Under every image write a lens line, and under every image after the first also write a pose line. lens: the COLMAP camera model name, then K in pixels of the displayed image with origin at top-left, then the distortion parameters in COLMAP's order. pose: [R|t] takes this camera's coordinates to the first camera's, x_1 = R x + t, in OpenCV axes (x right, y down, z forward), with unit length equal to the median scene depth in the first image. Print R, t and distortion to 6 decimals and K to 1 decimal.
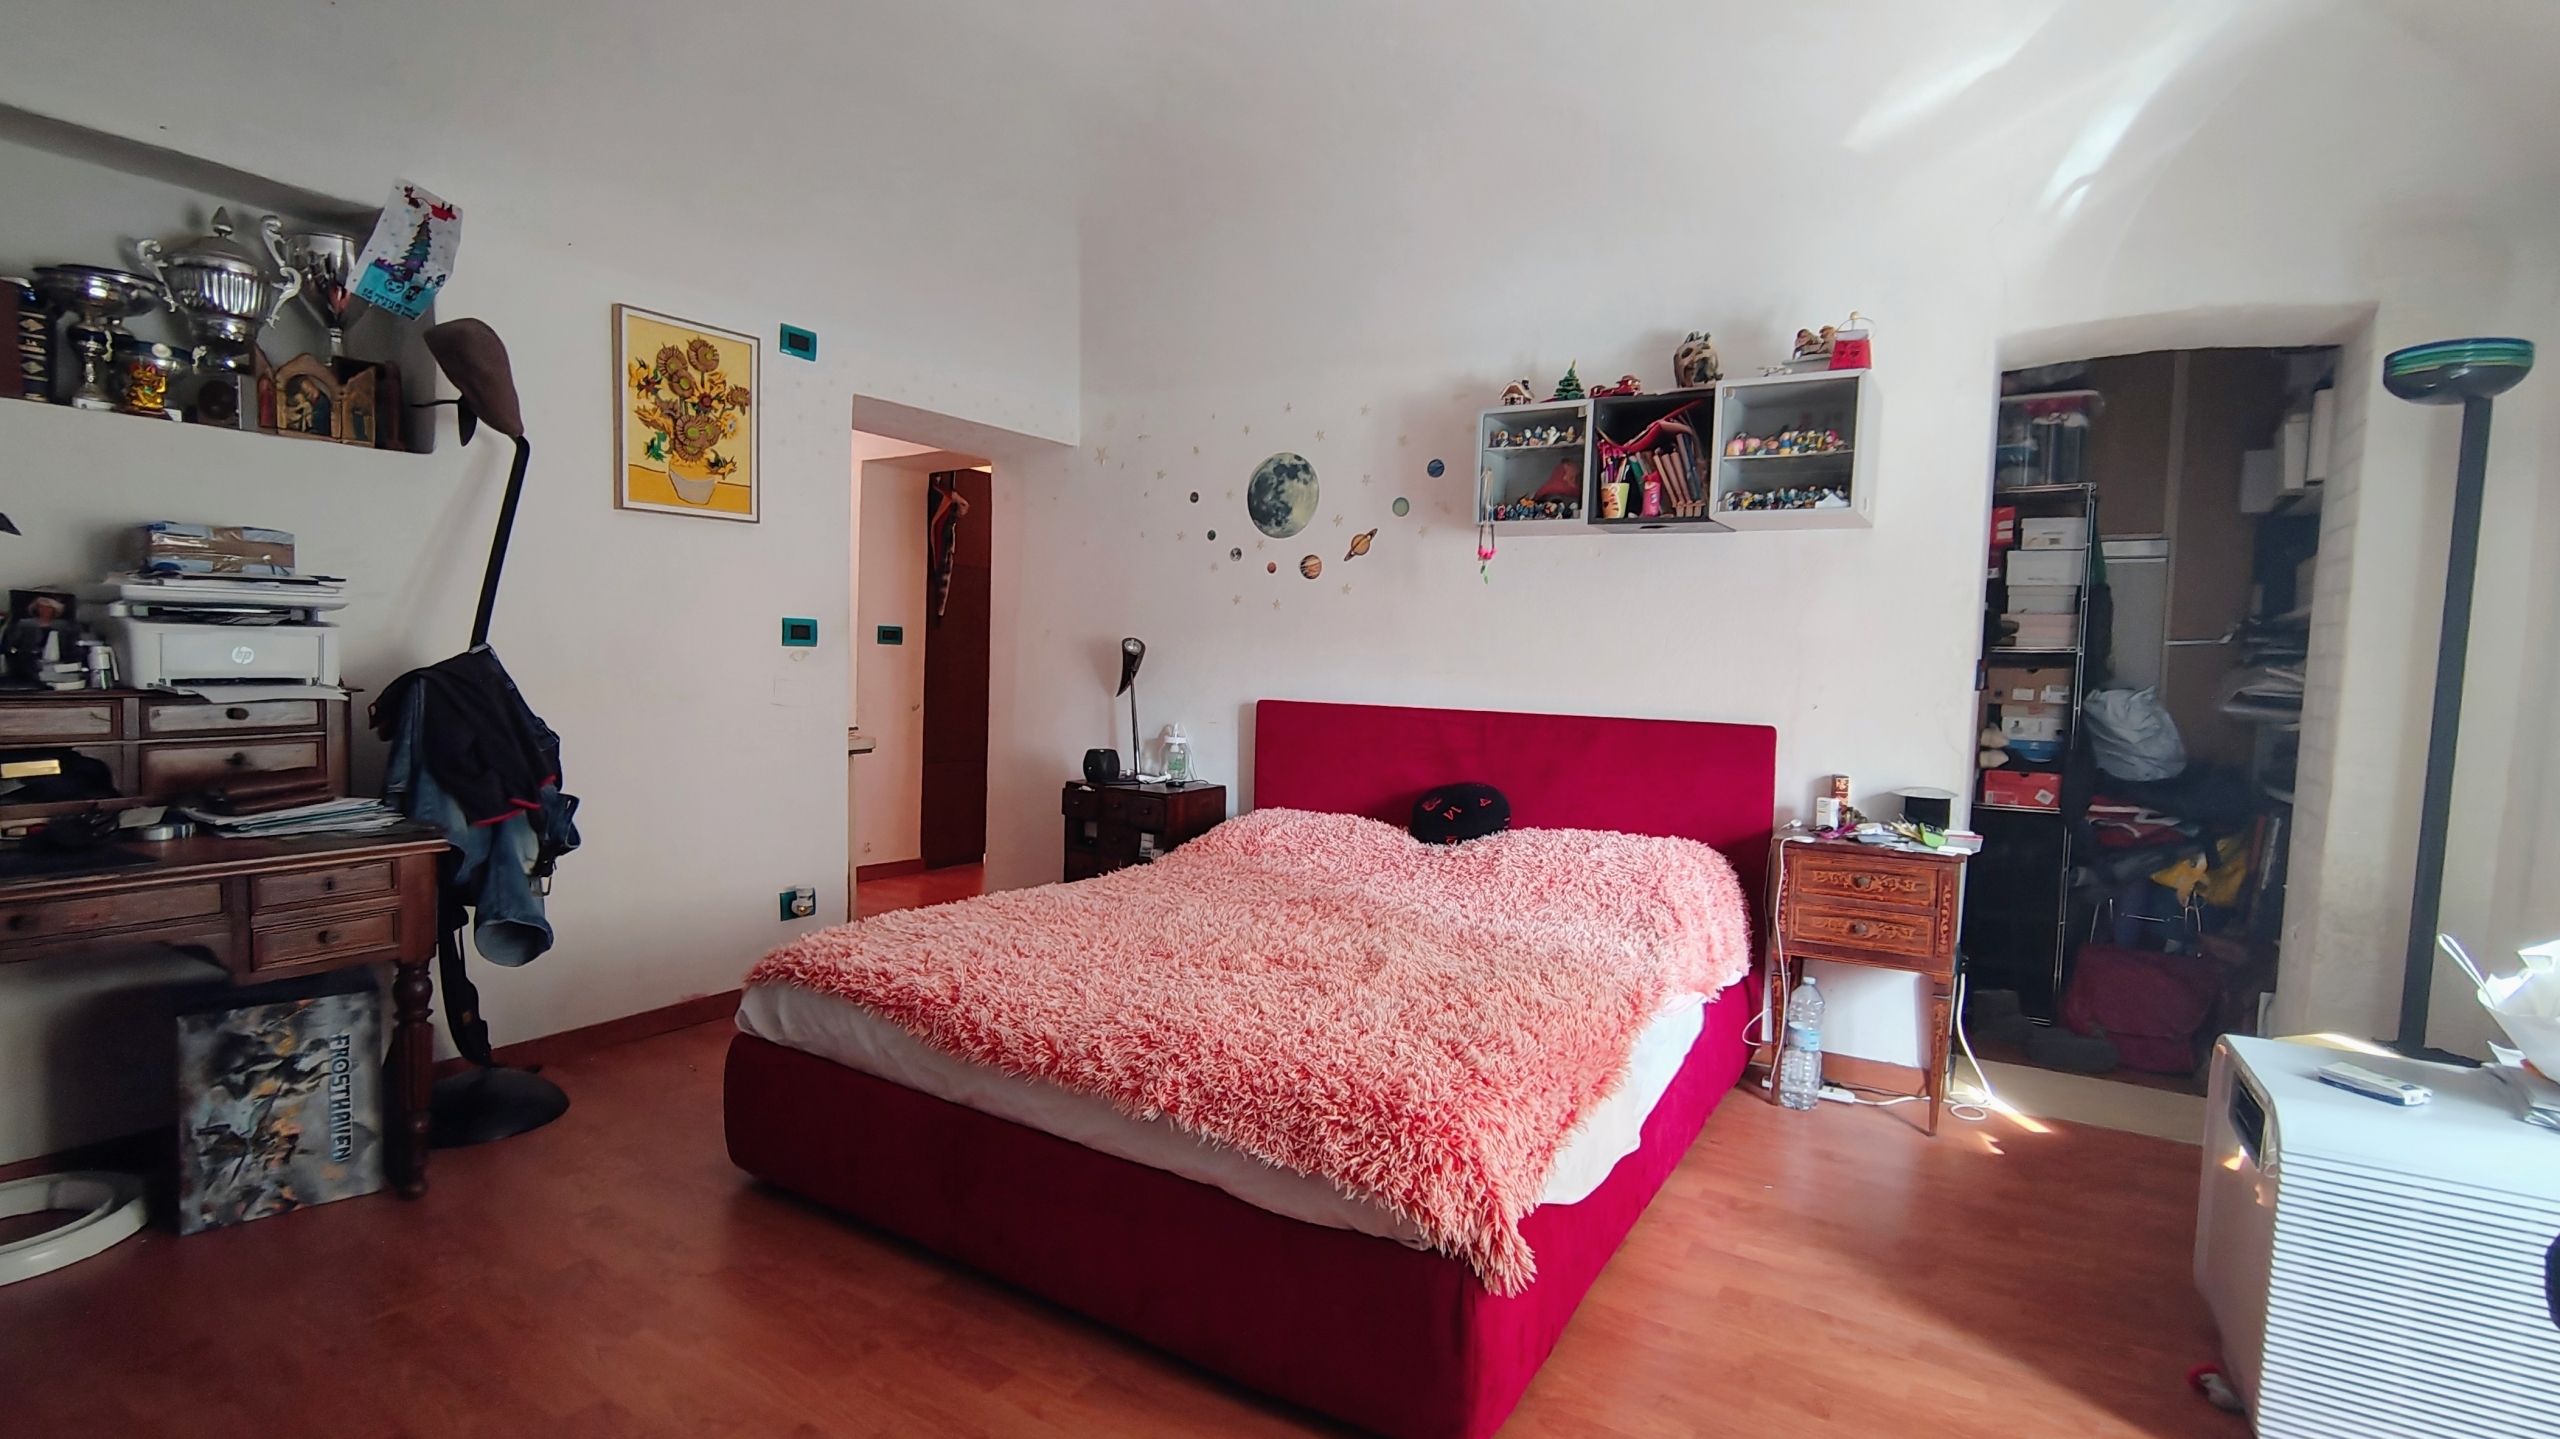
lens RADIAL K [[1188.7, 0, 1280.5], [0, 1188.7, 730.1], [0, 0, 1]] dist [0.000479, 0.000674]
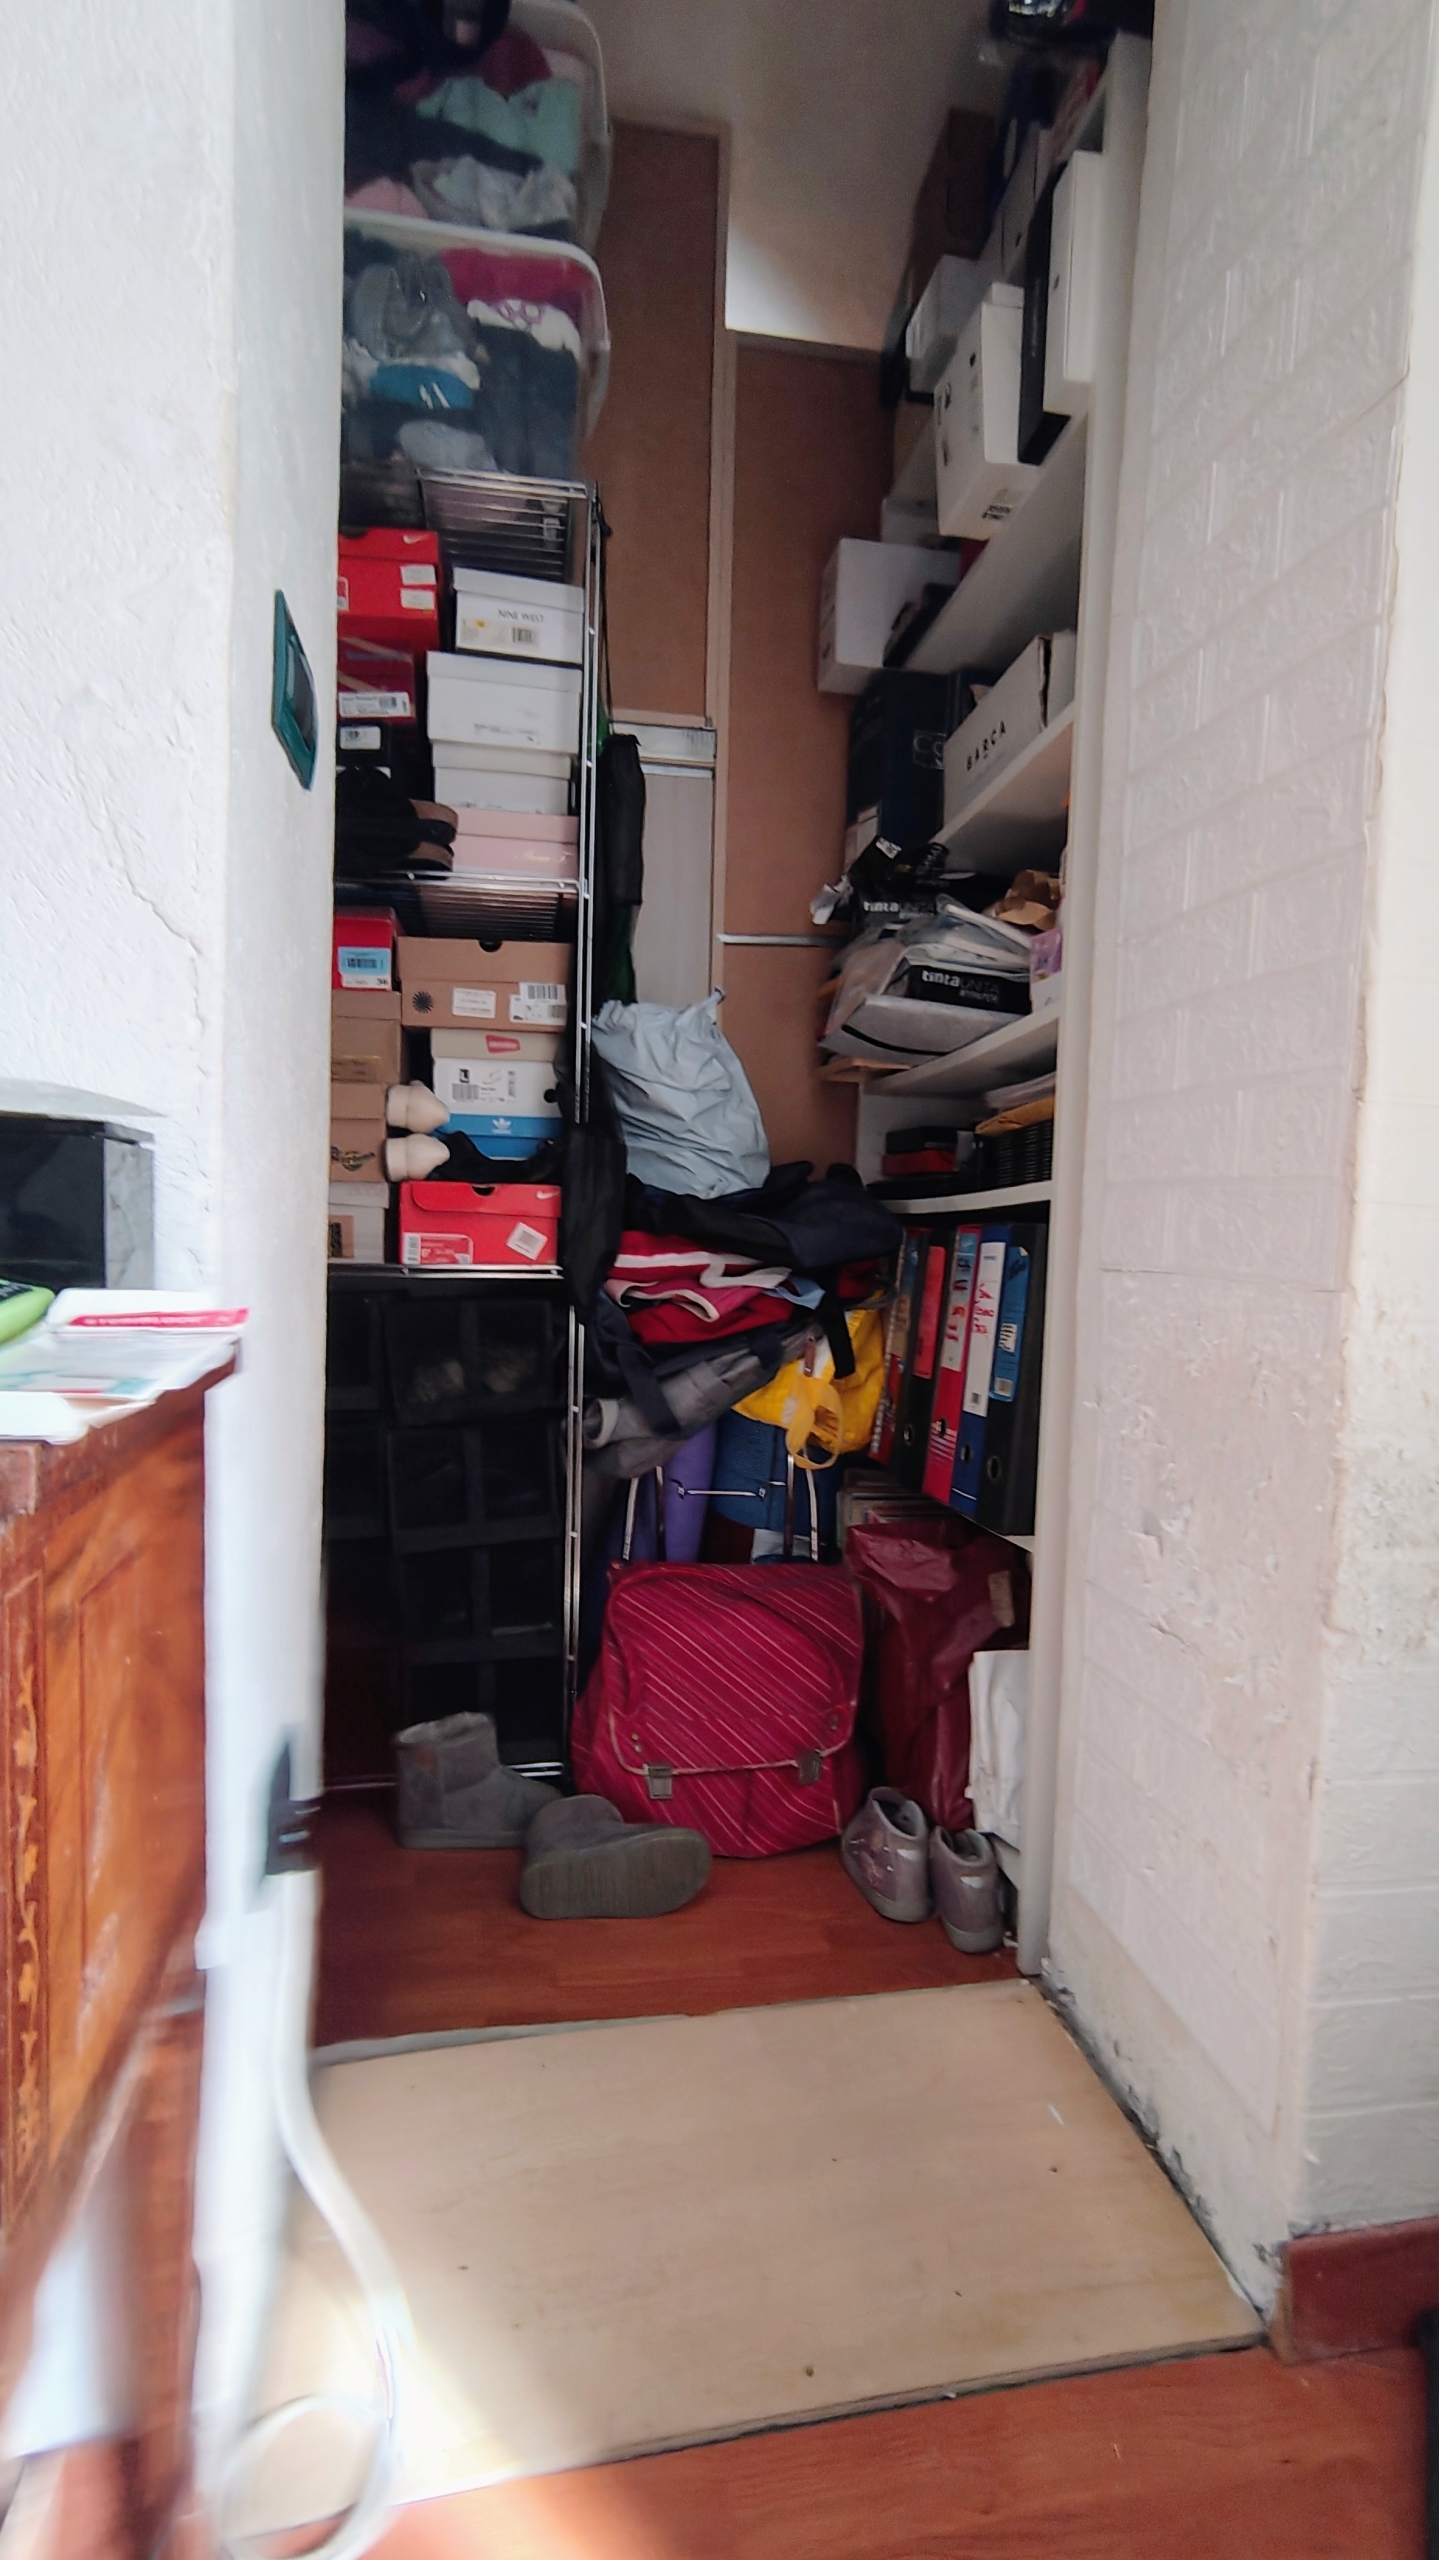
lens RADIAL K [[1188.7, 0, 708.1], [0, 1188.7, 1274.7], [0, 0, 1]] dist [0.000479, 0.000674]
pose [[0.738348, -0.036886, 0.673411, 0.410051], [0.038104, 0.999190, 0.012953, 0.065459], [-0.673343, 0.016096, 0.739155, 0.652727]]
